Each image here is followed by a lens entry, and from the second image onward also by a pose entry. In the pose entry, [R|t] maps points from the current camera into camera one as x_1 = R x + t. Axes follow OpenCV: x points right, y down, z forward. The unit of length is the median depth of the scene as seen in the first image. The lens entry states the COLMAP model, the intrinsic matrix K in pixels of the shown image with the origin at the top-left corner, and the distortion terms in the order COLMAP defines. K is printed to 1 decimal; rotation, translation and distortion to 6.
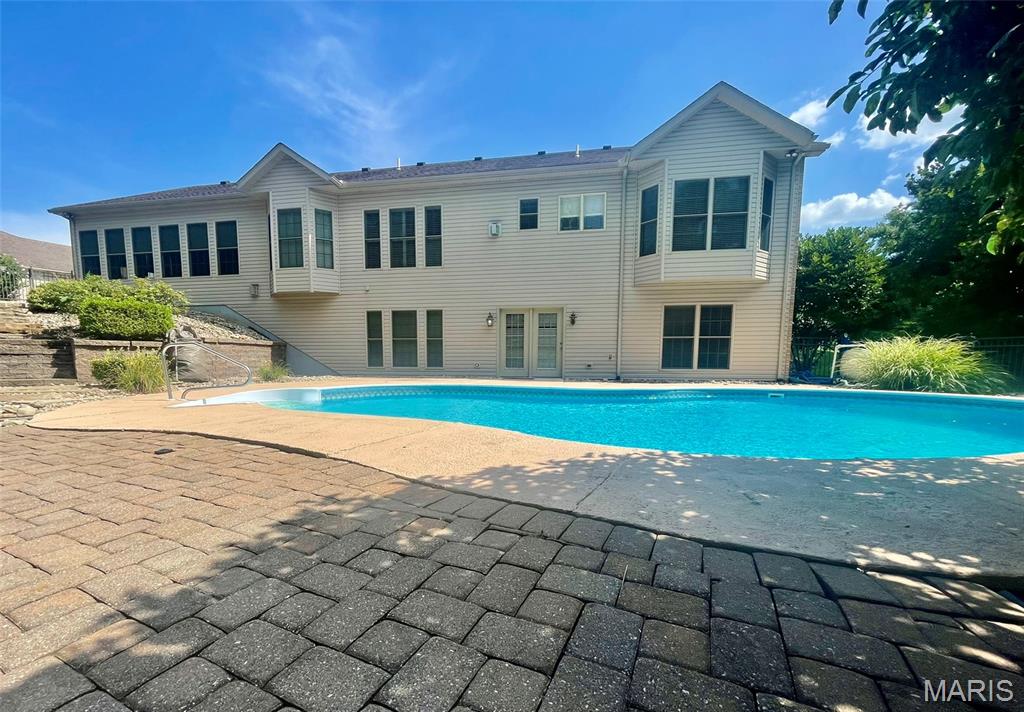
lens RADIAL K [[433.3, 0, 487.2], [0, 433.3, 404.5], [0, 0, 1]] dist [-0.002401, -0.000171]
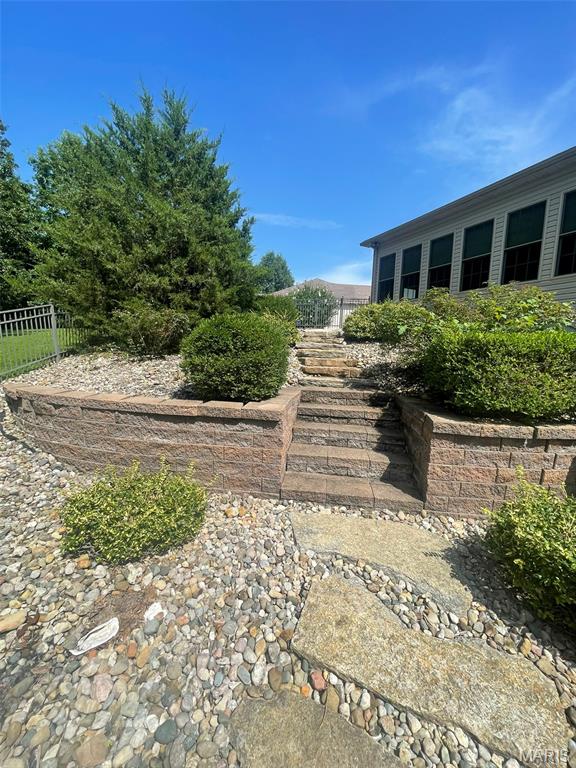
lens RADIAL K [[309.7, 0, 286.4], [0, 309.7, 381.7], [0, 0, 1]] dist [-0.000212, -0.000048]
pose [[0.596505, 0.102017, -0.796099, -0.584206], [-0.113526, 0.992641, 0.042140, -0.139602], [0.794540, 0.065241, 0.603697, 0.496680]]
